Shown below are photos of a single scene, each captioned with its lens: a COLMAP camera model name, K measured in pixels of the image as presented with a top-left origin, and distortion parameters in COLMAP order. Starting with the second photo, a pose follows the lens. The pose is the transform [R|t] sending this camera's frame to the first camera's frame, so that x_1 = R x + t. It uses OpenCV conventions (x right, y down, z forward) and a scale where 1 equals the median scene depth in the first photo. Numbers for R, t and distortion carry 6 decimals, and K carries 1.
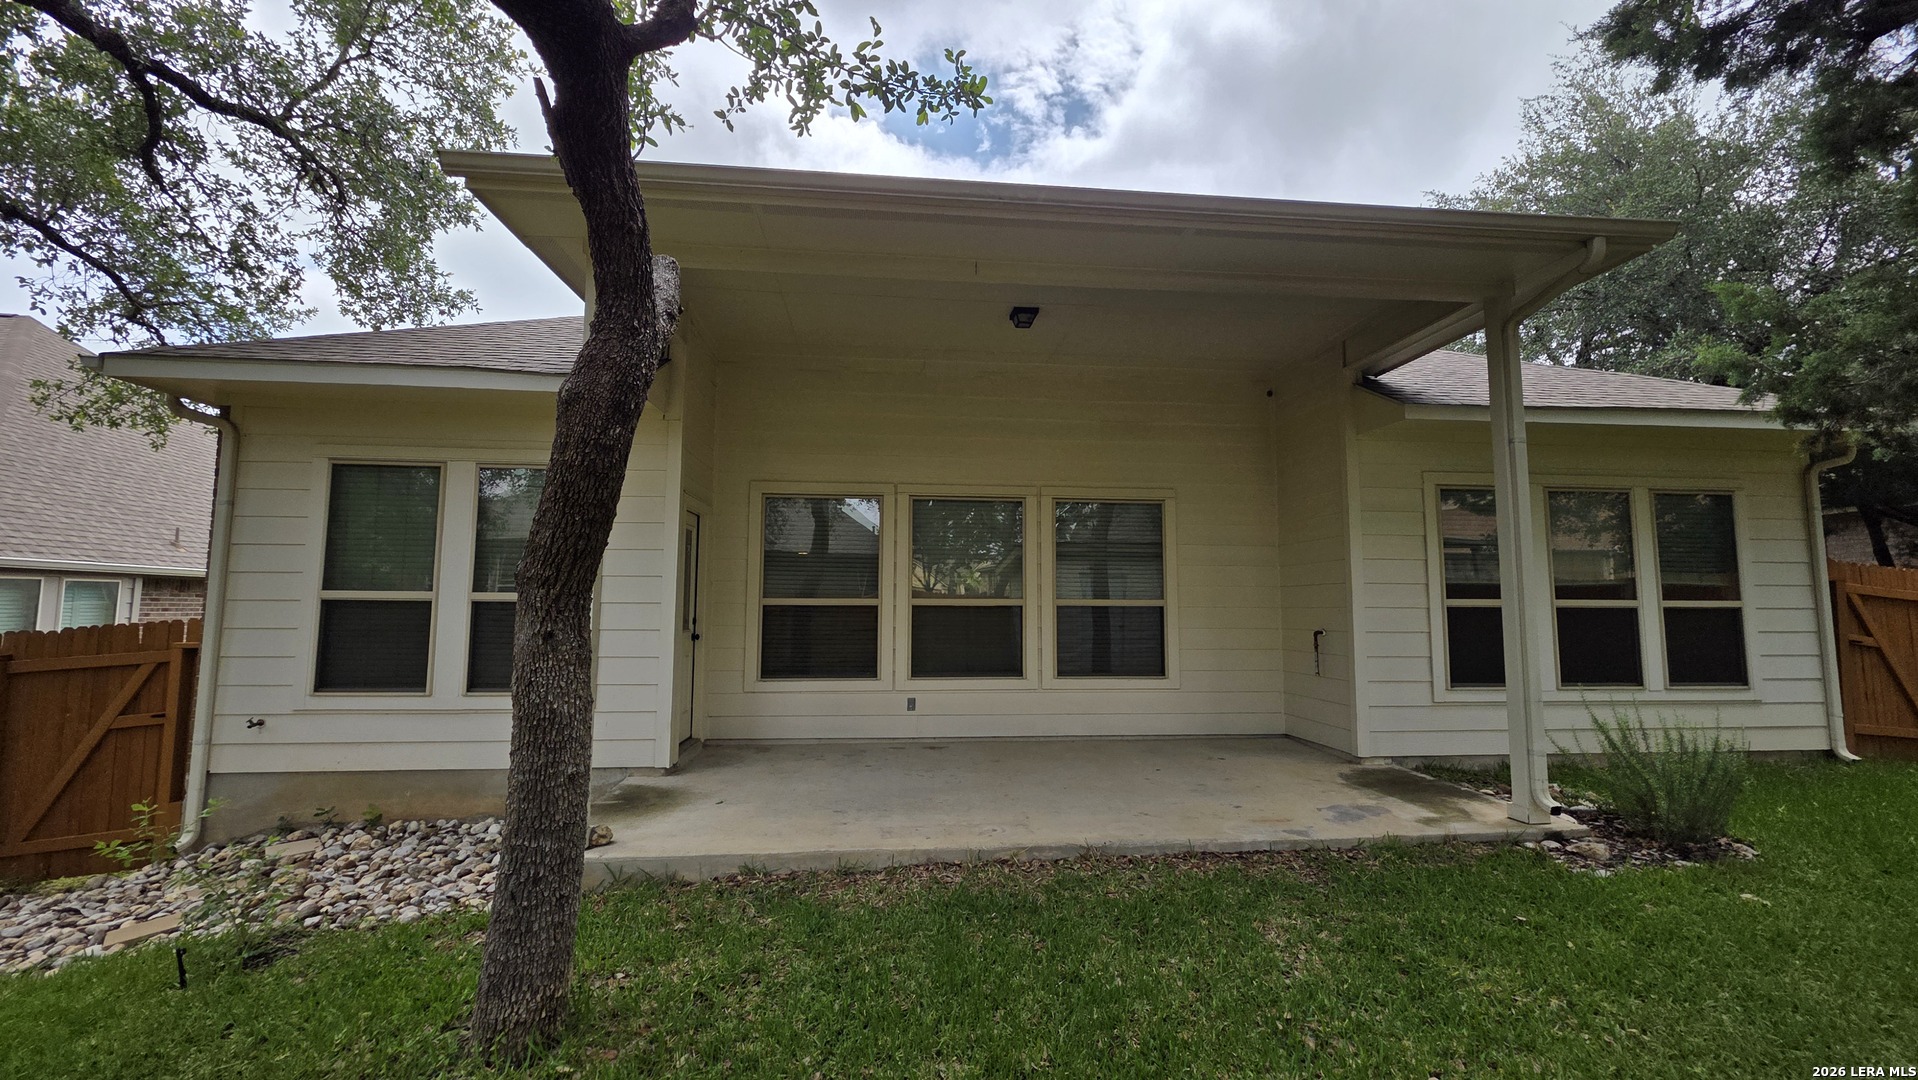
lens RADIAL K [[765.9, 0, 953.4], [0, 765.9, 529.1], [0, 0, 1]] dist [0.001579, 0.000835]
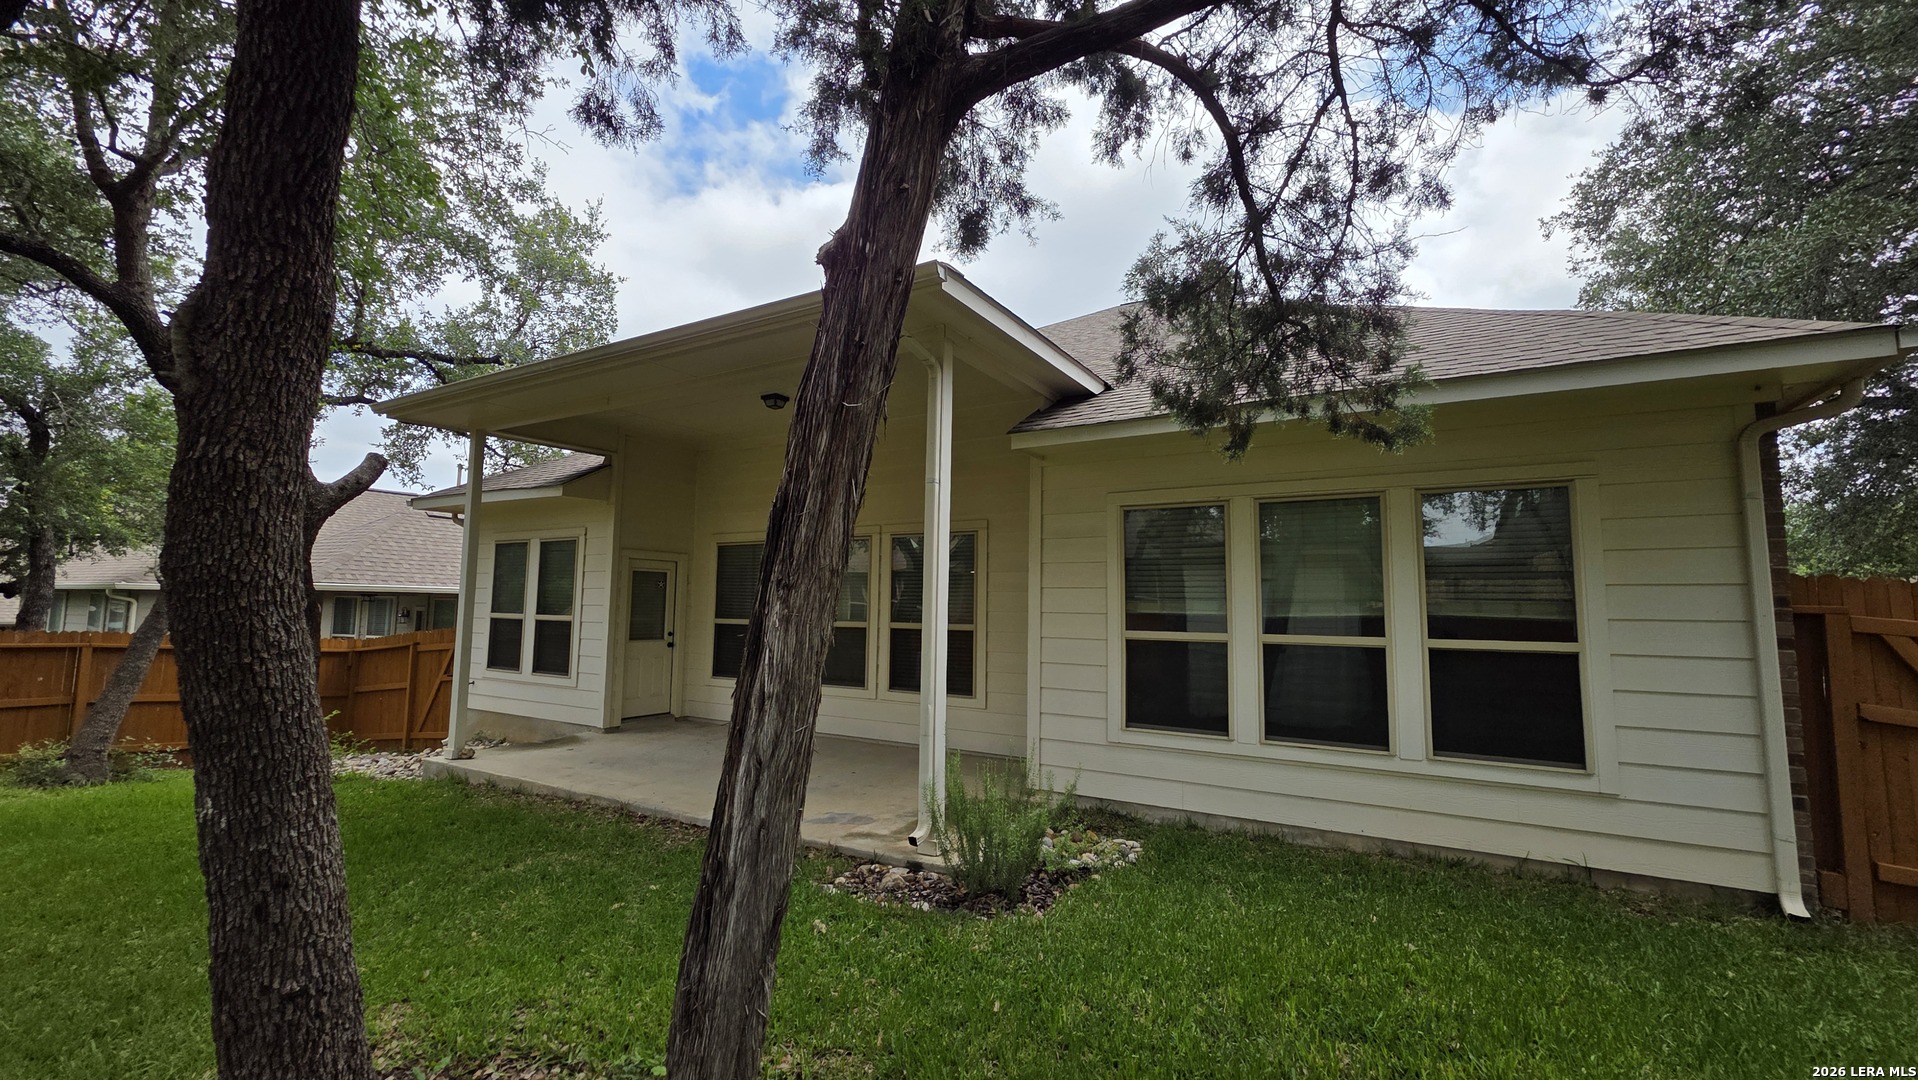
lens RADIAL K [[765.9, 0, 948.0], [0, 765.9, 537.4], [0, 0, 1]] dist [0.001579, 0.000835]
pose [[0.806232, -0.052299, -0.589283, 1.003447], [0.029608, 0.998404, -0.048101, 0.017112], [0.590858, 0.021333, 0.806493, 0.127002]]
